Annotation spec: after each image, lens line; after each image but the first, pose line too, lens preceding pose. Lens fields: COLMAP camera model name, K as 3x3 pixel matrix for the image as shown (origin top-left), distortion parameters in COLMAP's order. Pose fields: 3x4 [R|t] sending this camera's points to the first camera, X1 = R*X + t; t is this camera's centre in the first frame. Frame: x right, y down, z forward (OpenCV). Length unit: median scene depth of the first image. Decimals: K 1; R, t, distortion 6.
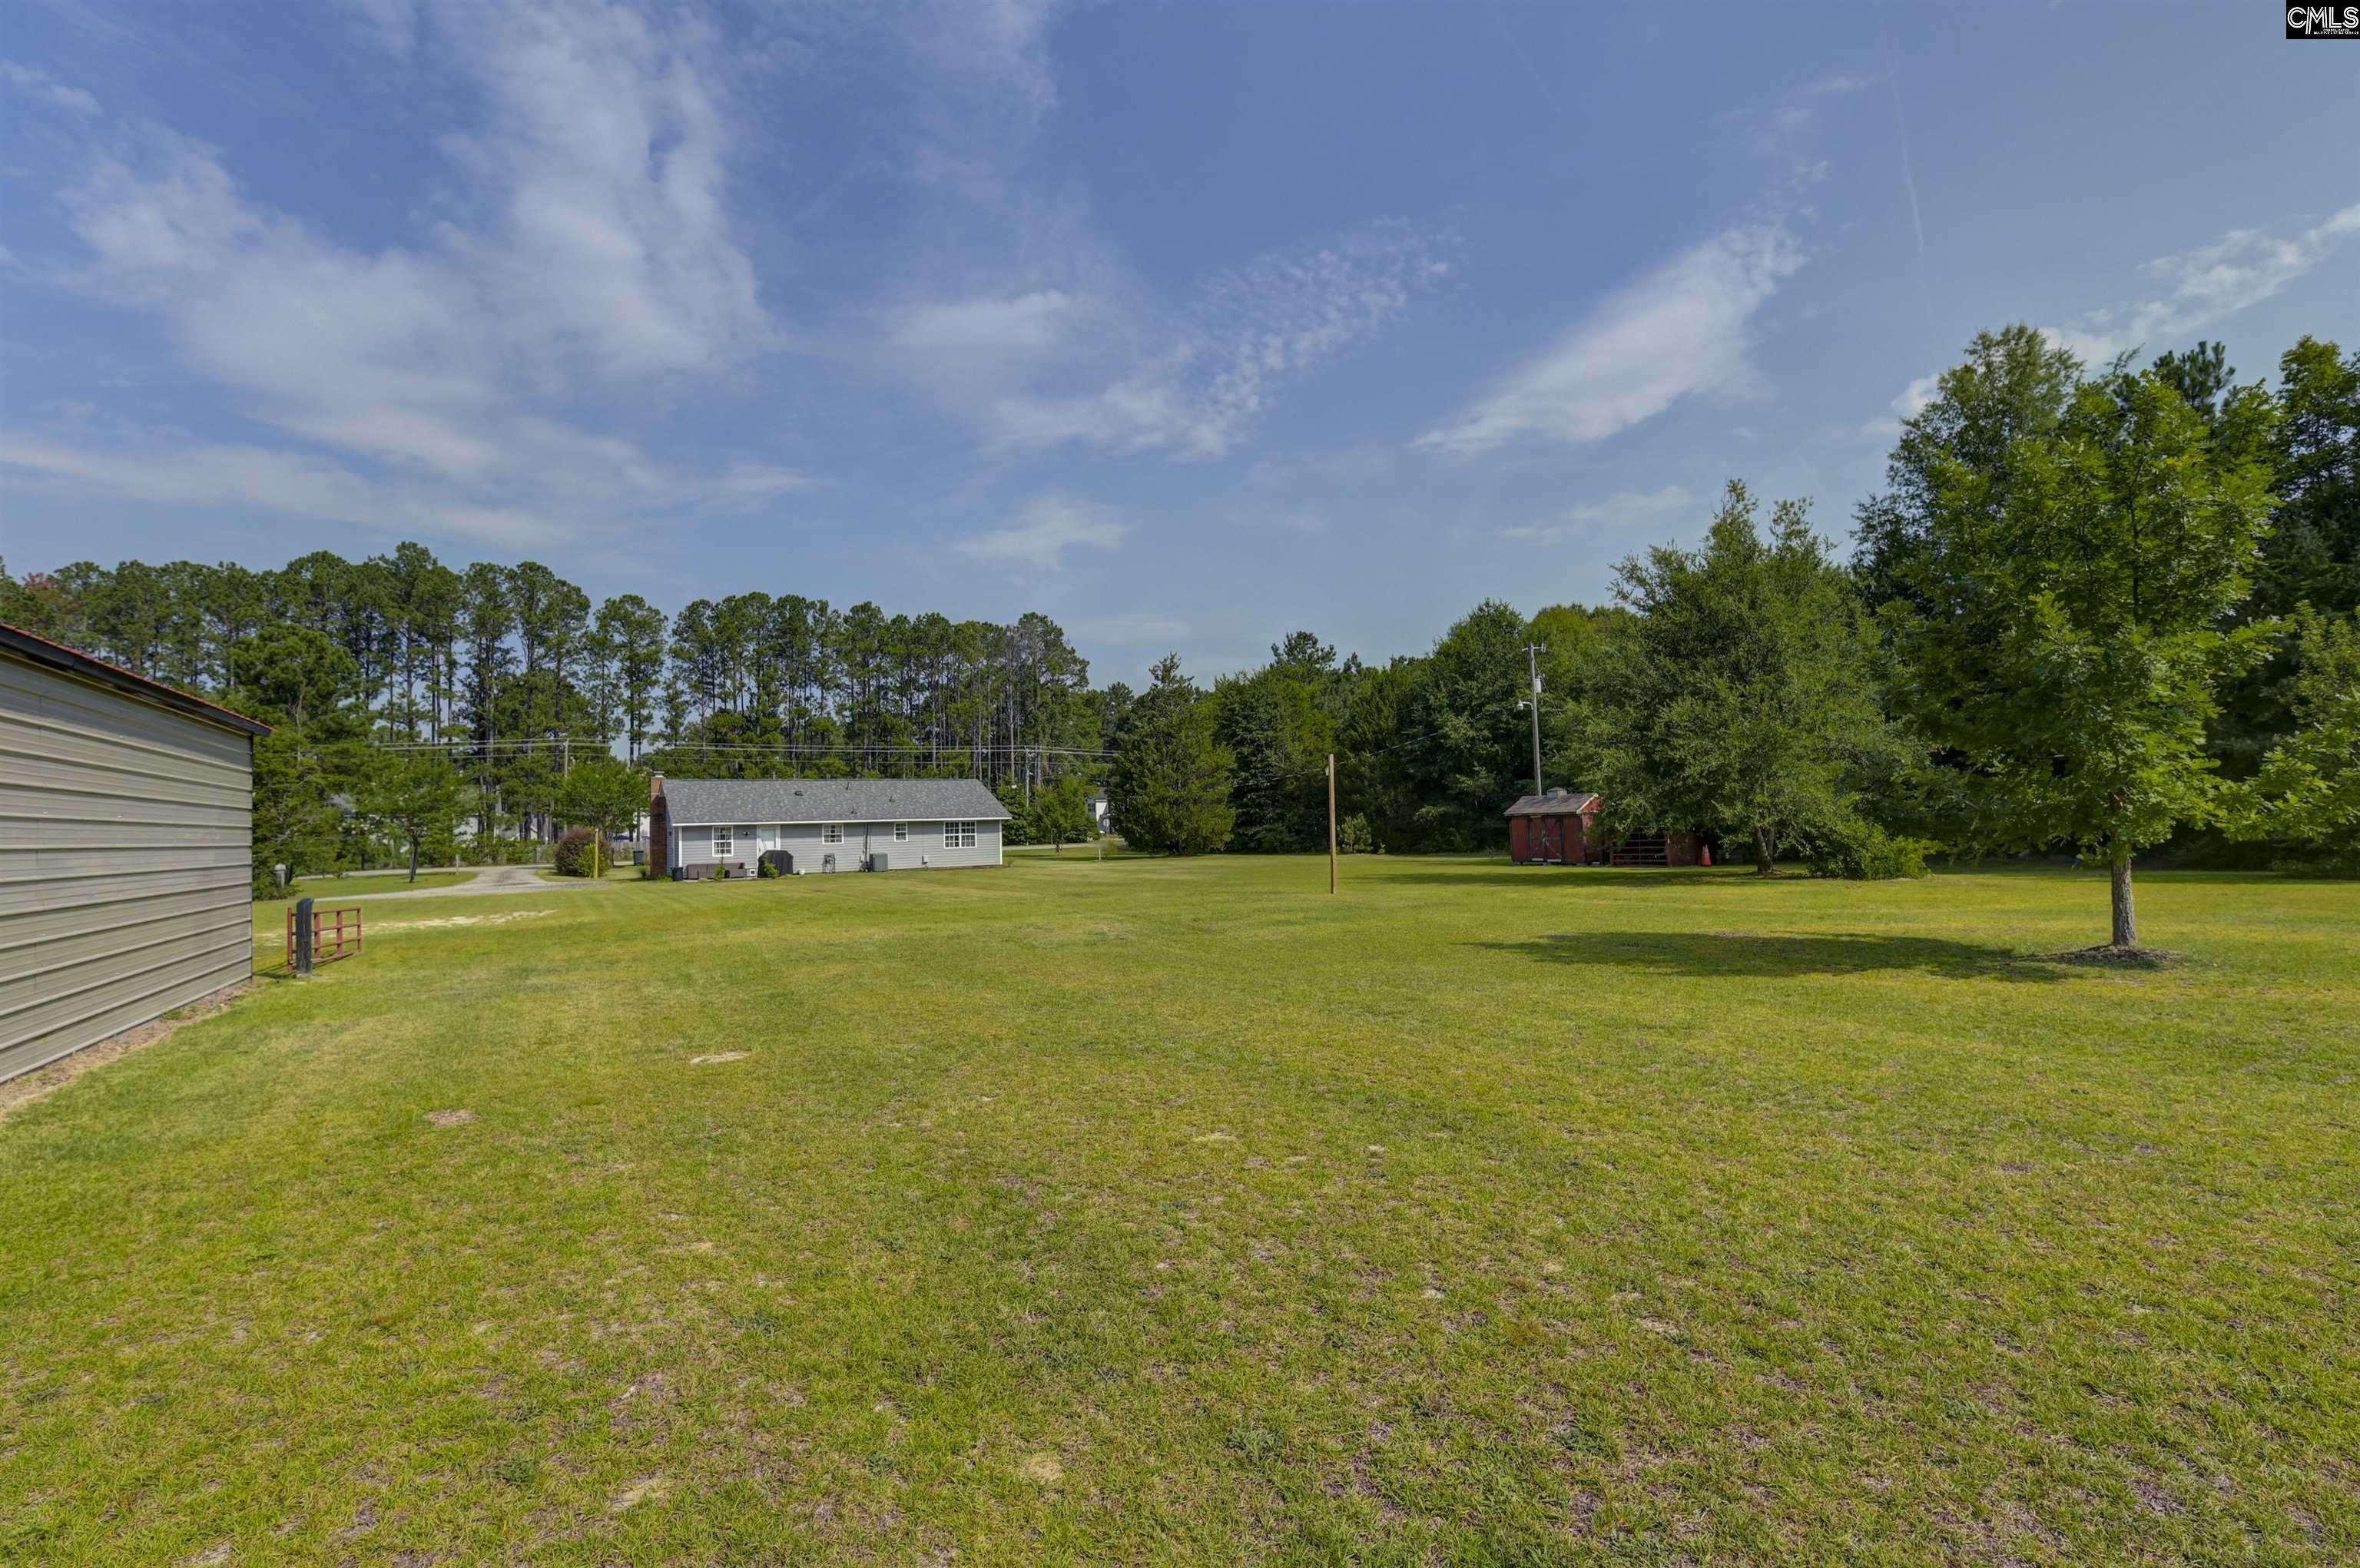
lens RADIAL K [[1007.9, 0, 1176.6], [0, 1007.9, 778.6], [0, 0, 1]] dist [-0.019790, 0.000143]
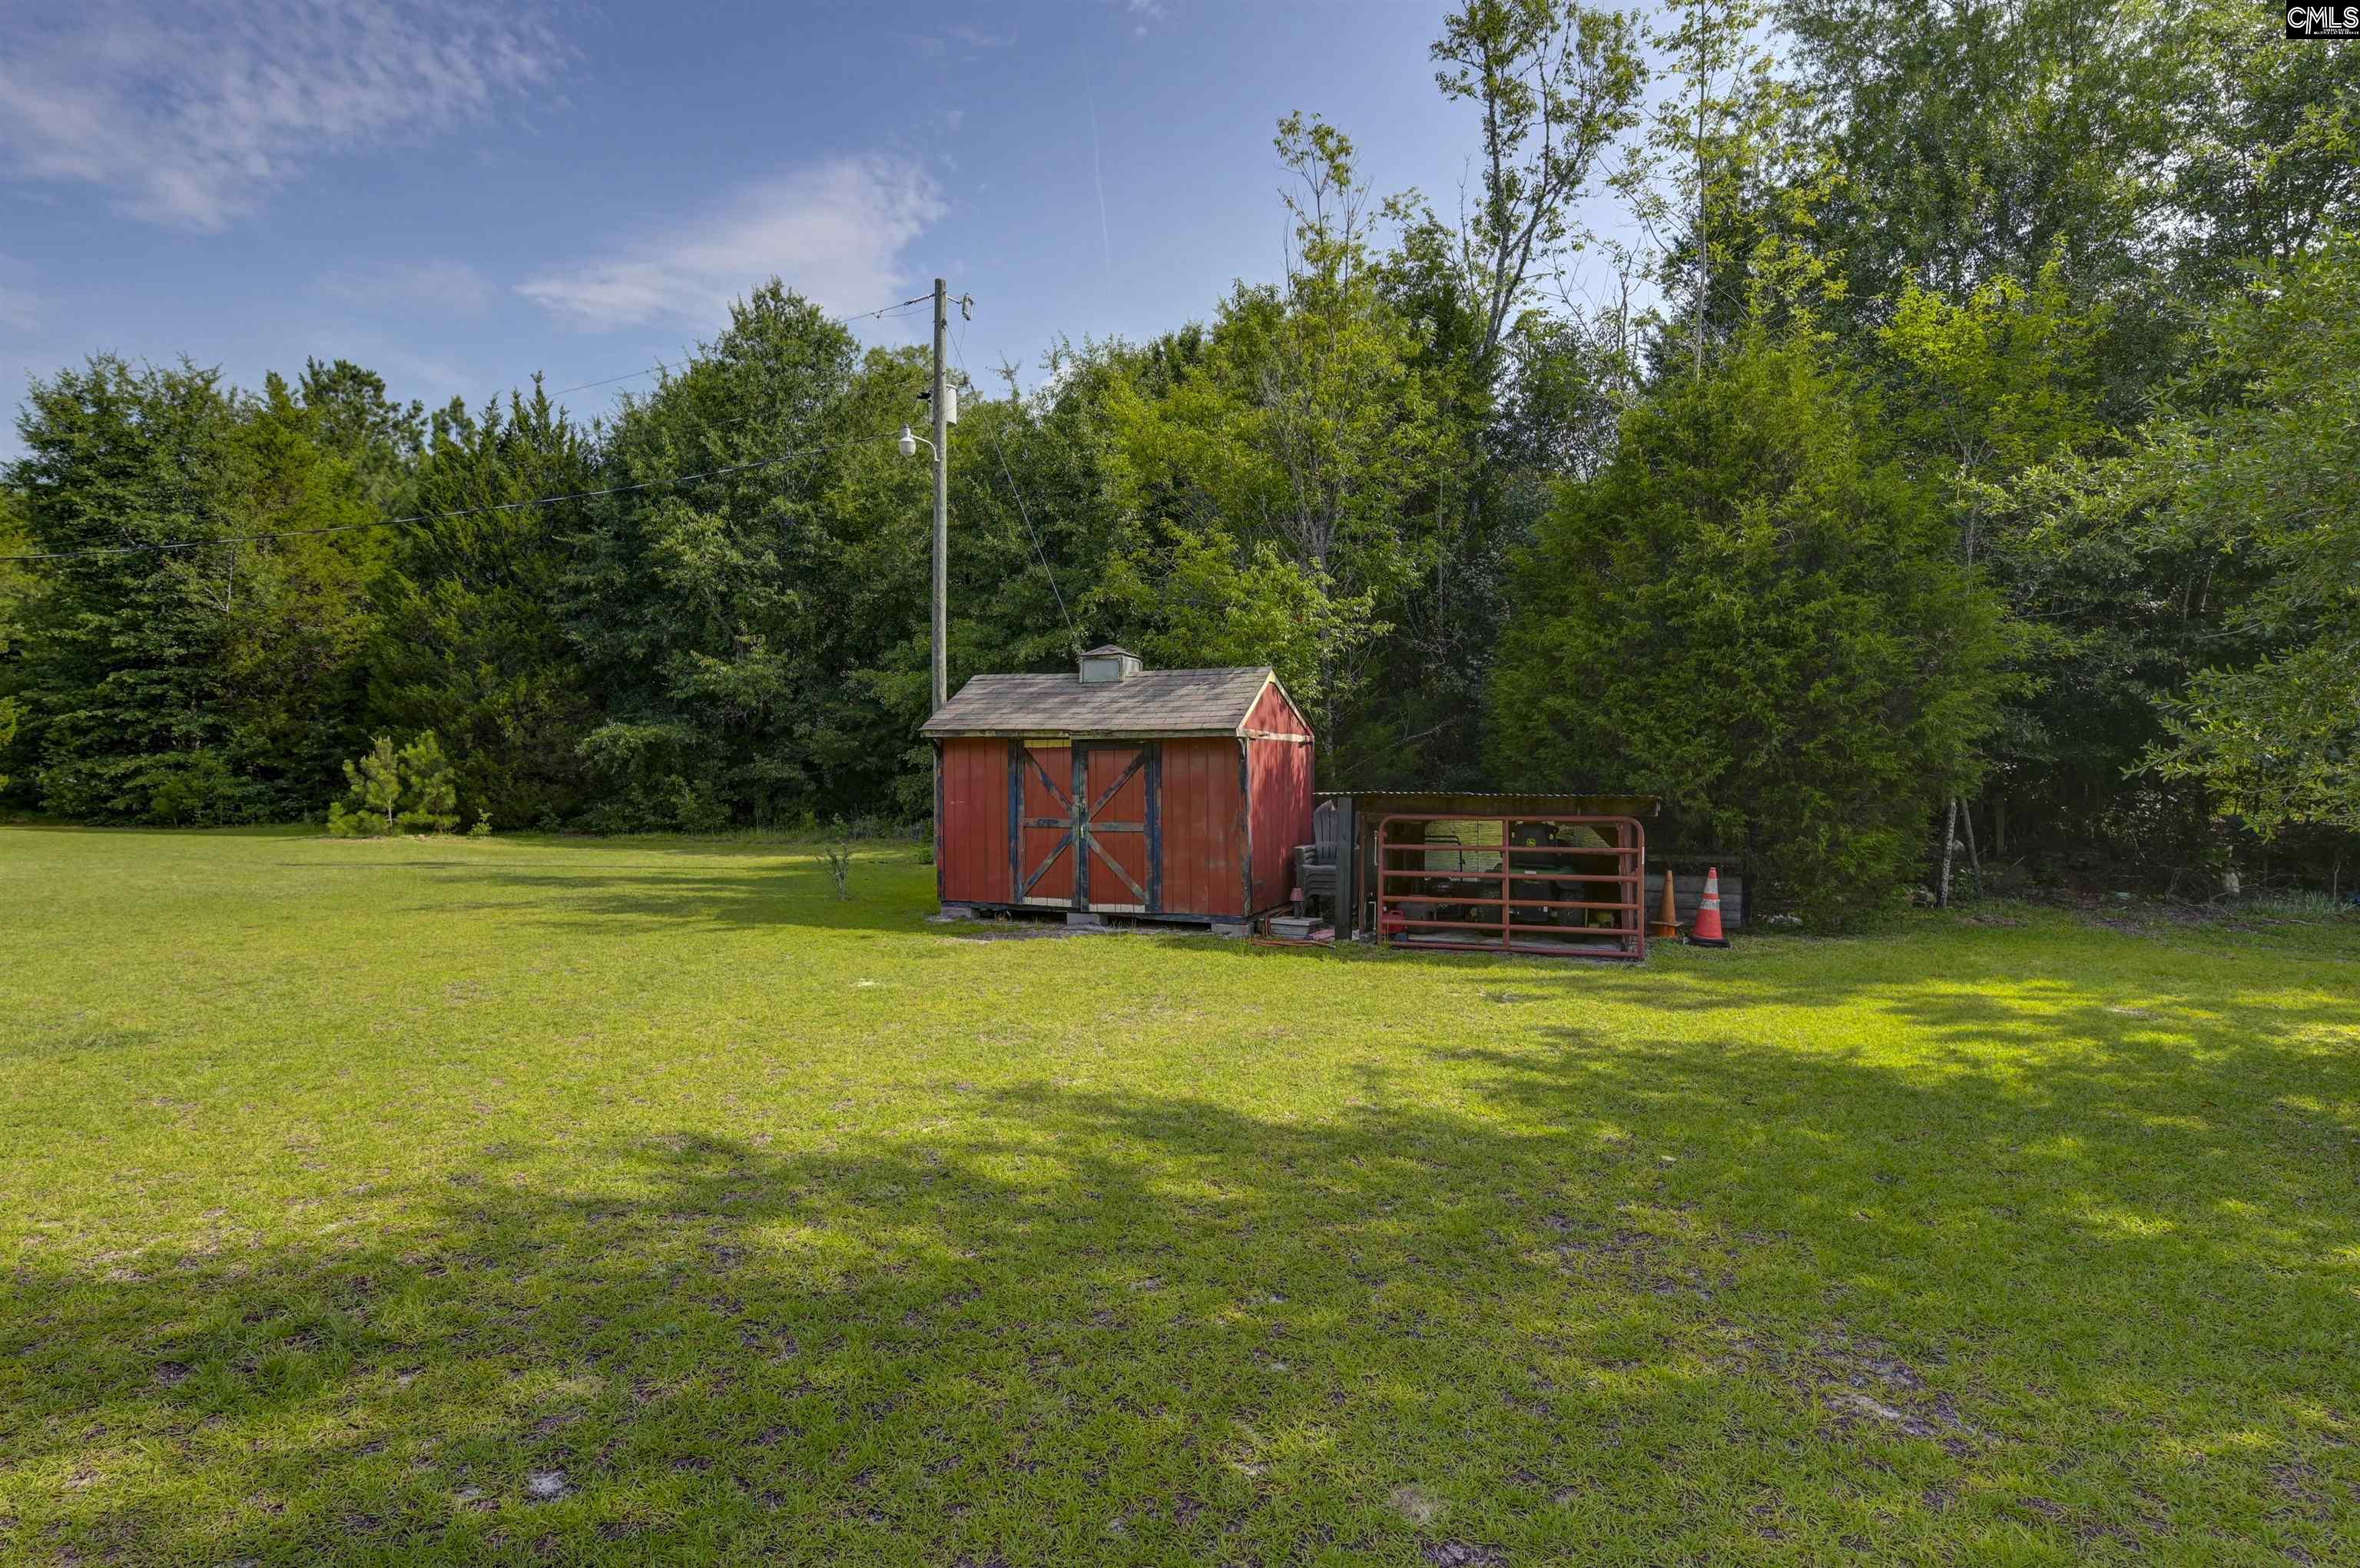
lens RADIAL K [[1144.9, 0, 1176.1], [0, 1144.9, 776.5], [0, 0, 1]] dist [0.005064, -0.007666]
pose [[0.760619, 0.033546, 0.648331, 0.116332], [-0.062296, 0.997827, 0.021455, 0.024284], [-0.646202, -0.056708, 0.761057, 0.474236]]
